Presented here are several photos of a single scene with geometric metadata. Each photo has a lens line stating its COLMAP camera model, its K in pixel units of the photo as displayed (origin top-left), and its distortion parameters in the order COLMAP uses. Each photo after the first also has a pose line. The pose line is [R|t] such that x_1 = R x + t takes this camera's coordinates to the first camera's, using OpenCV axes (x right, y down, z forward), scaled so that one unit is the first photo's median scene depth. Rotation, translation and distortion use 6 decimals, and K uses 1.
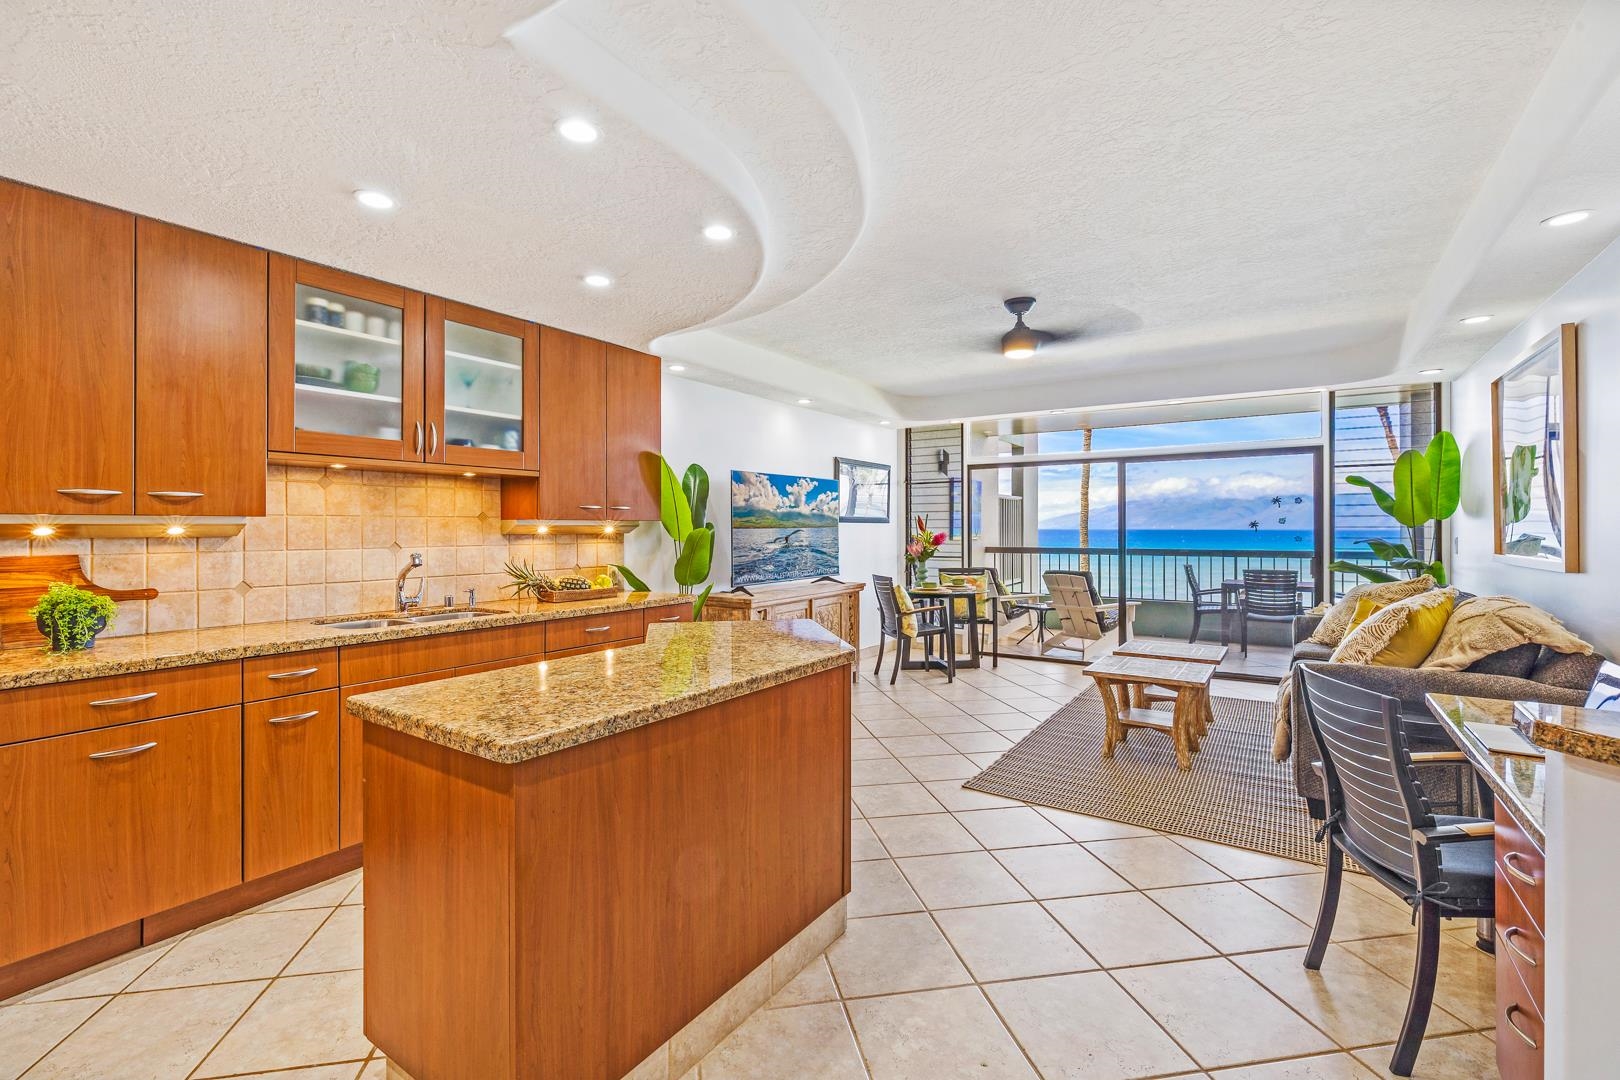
lens RADIAL K [[698.2, 0, 811.6], [0, 698.2, 534.5], [0, 0, 1]] dist [-0.000545, 0.000552]
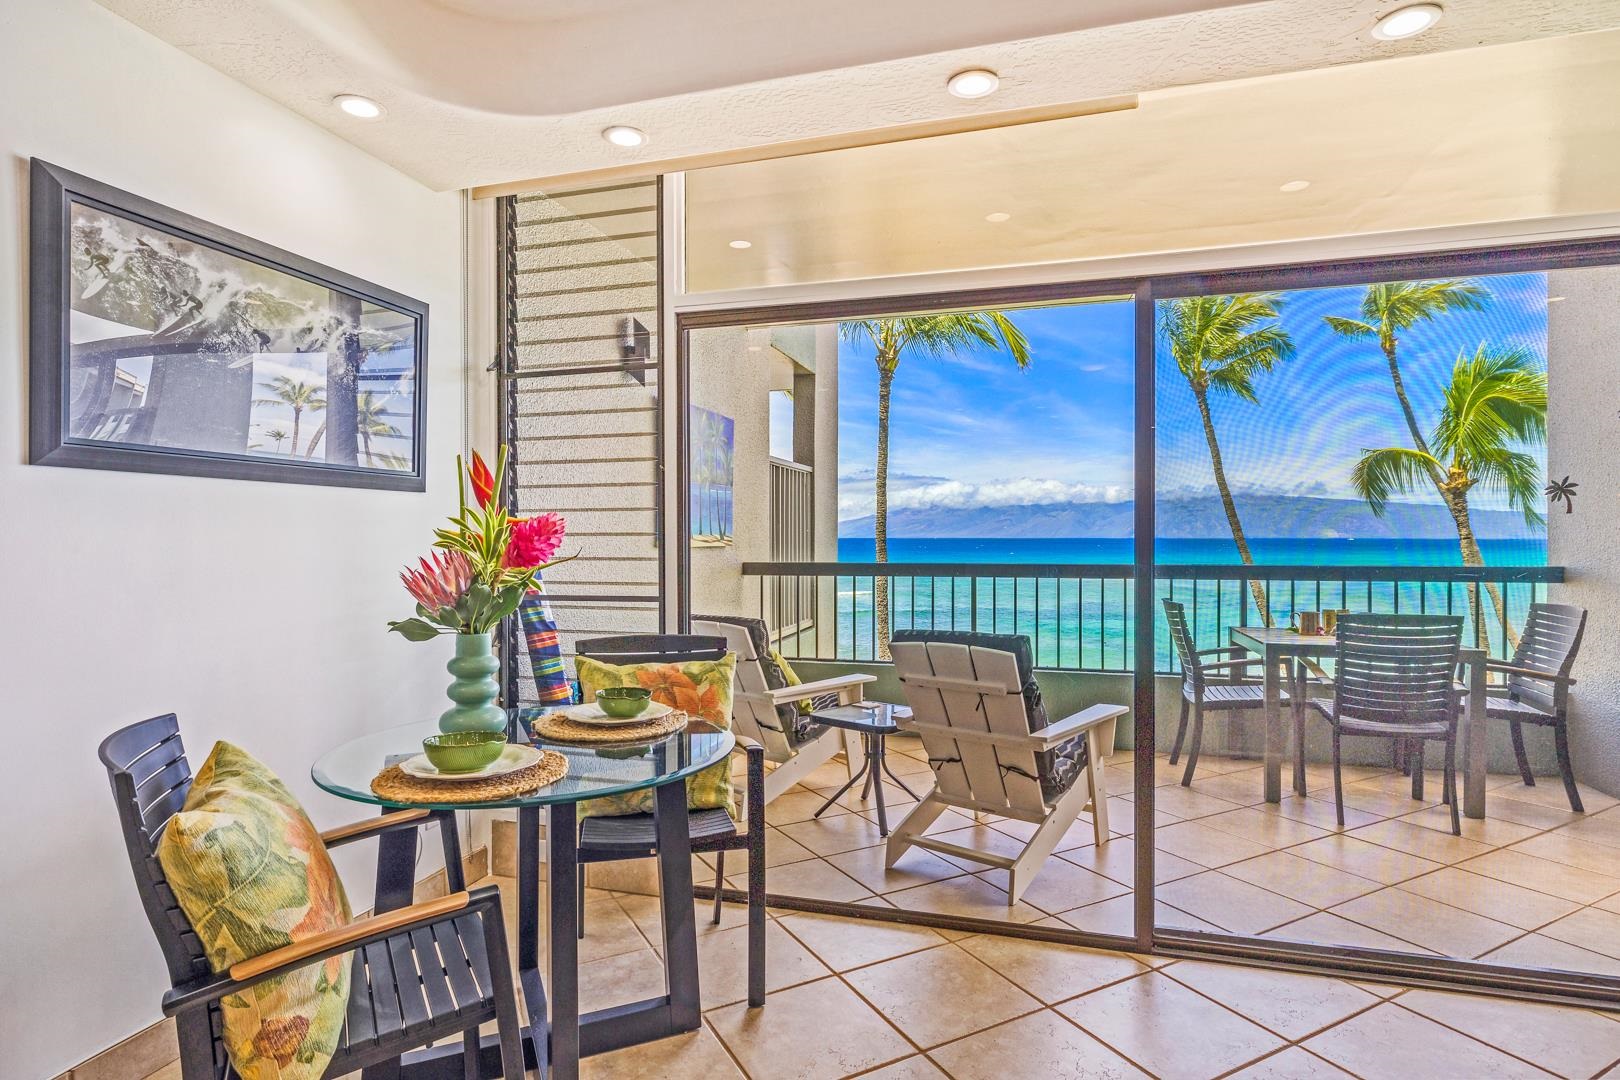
lens RADIAL K [[842.0, 0, 815.3], [0, 842.0, 535.0], [0, 0, 1]] dist [-0.000299, -0.000807]
pose [[0.949864, 0.000949, 0.312661, 0.214441], [0.002242, 0.999949, -0.009848, 0.009067], [-0.312654, 0.010055, 0.949814, 0.802904]]
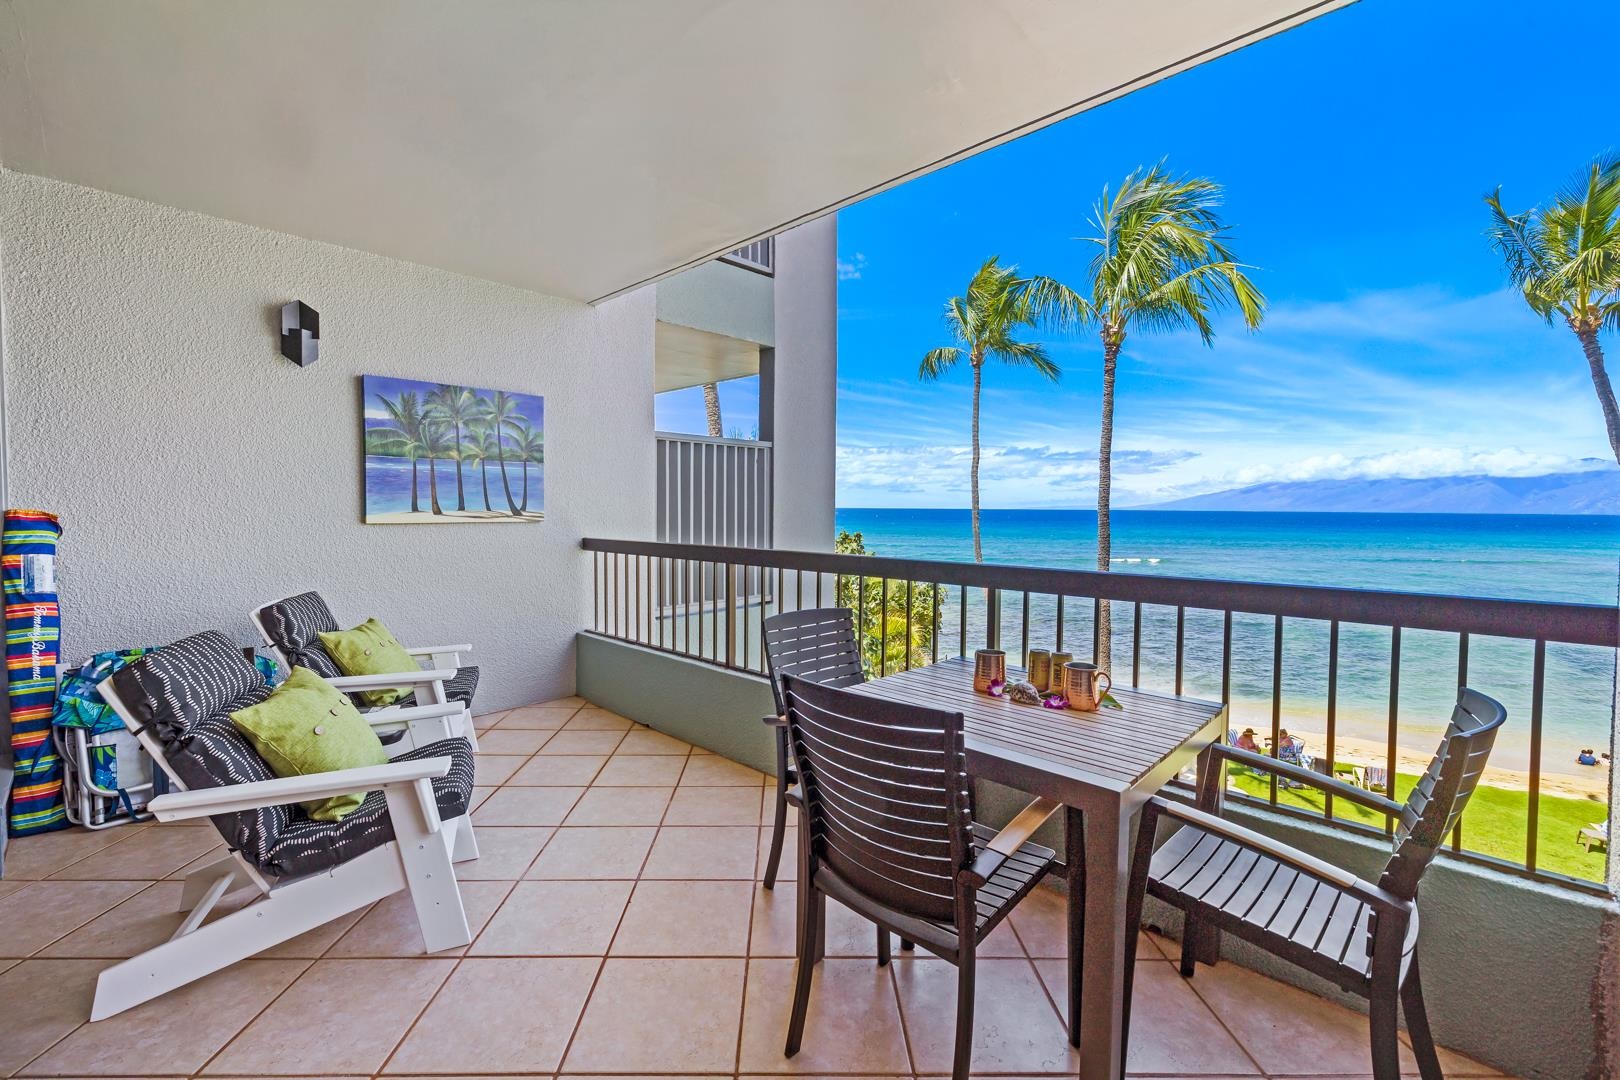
lens RADIAL K [[698.2, 0, 830.3], [0, 698.2, 524.5], [0, 0, 1]] dist [-0.000545, 0.000552]
pose [[0.988464, 0.010126, -0.151119, 0.883345], [-0.007761, 0.999838, 0.016229, -0.000712], [0.151259, -0.014869, 0.988382, 1.002421]]
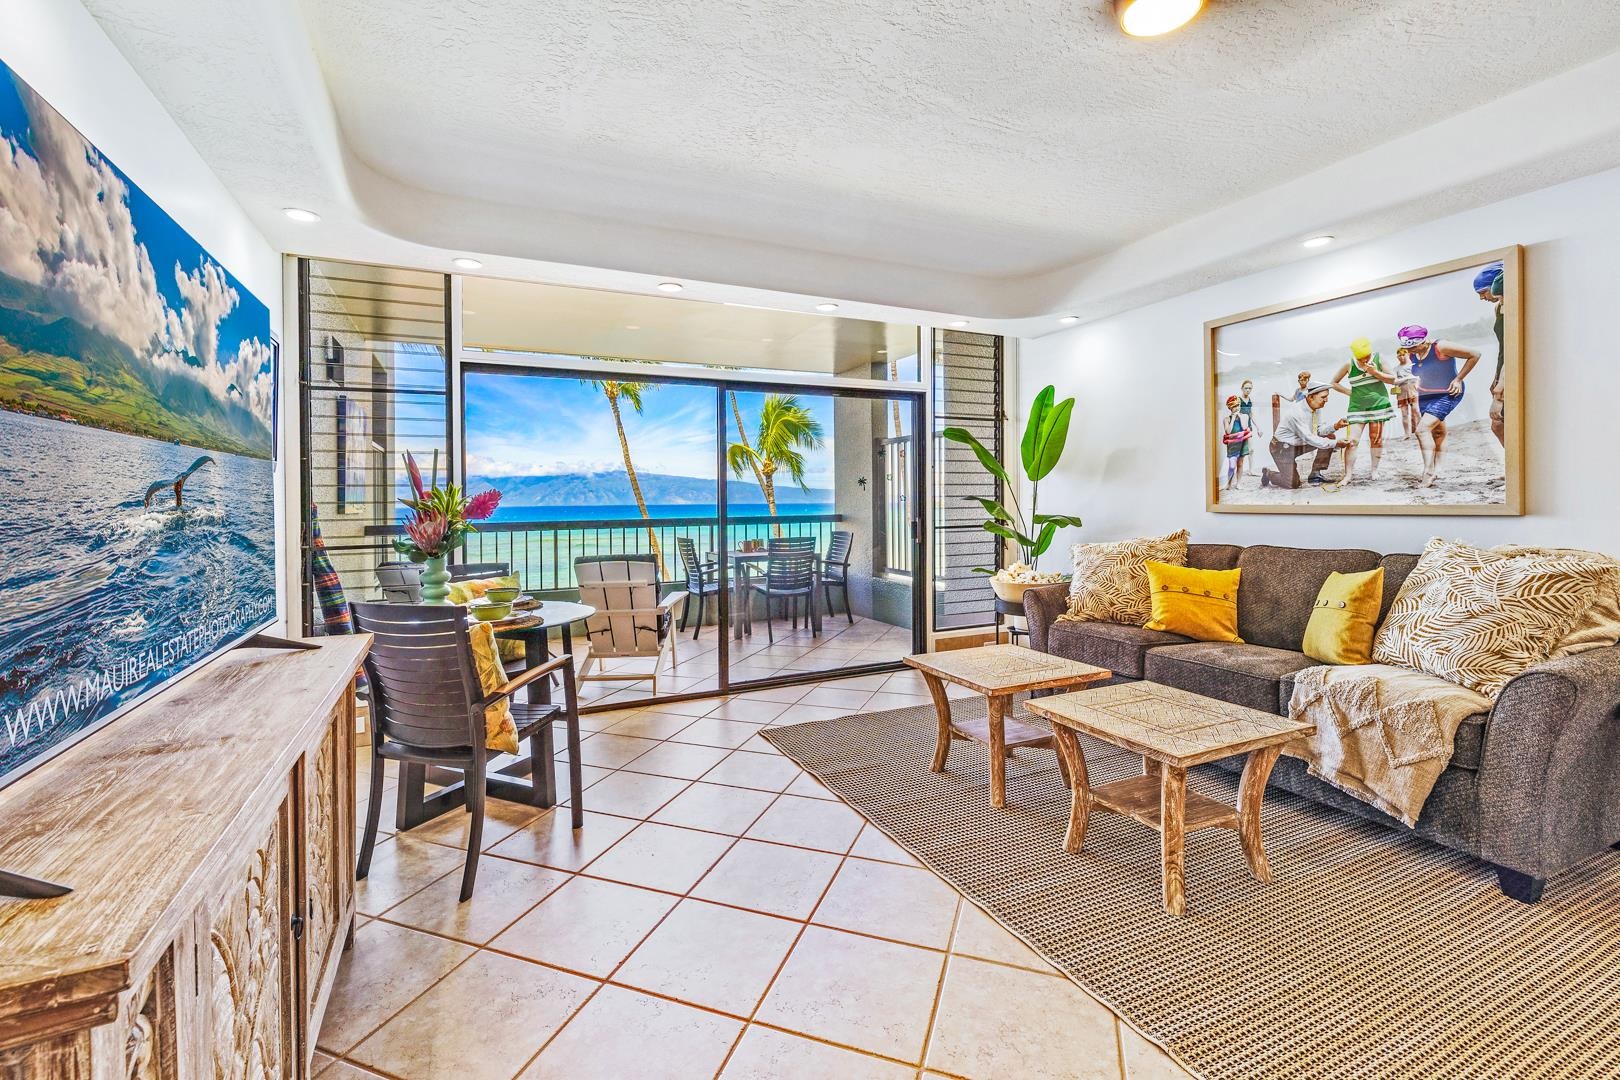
lens RADIAL K [[698.2, 0, 784.3], [0, 698.2, 487.6], [0, 0, 1]] dist [-0.000545, 0.000552]
pose [[0.524626, 0.012849, 0.851236, -0.122825], [0.016997, 0.999529, -0.025563, 0.012607], [-0.851163, 0.027879, 0.524160, 0.696221]]
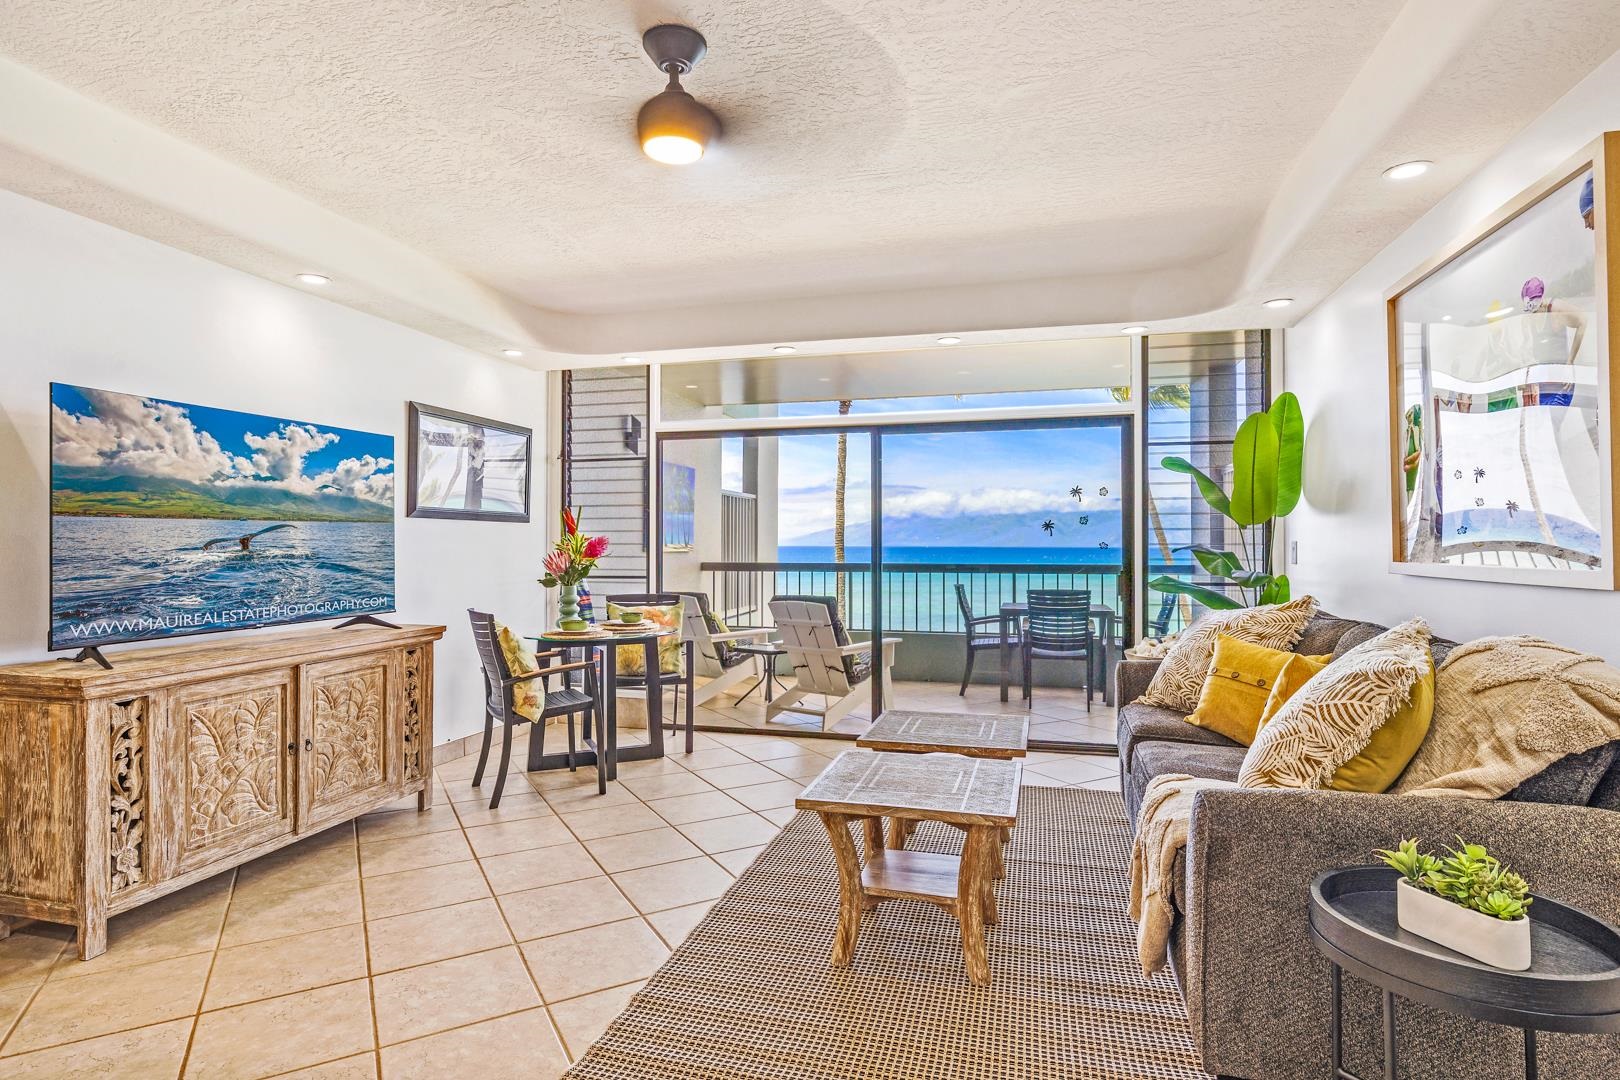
lens RADIAL K [[842.0, 0, 823.1], [0, 842.0, 531.4], [0, 0, 1]] dist [-0.000299, -0.000807]
pose [[0.940445, 0.008143, 0.339849, 0.139967], [-0.000151, 0.999723, -0.023538, 0.012036], [-0.339947, 0.022085, 0.940185, 0.295431]]
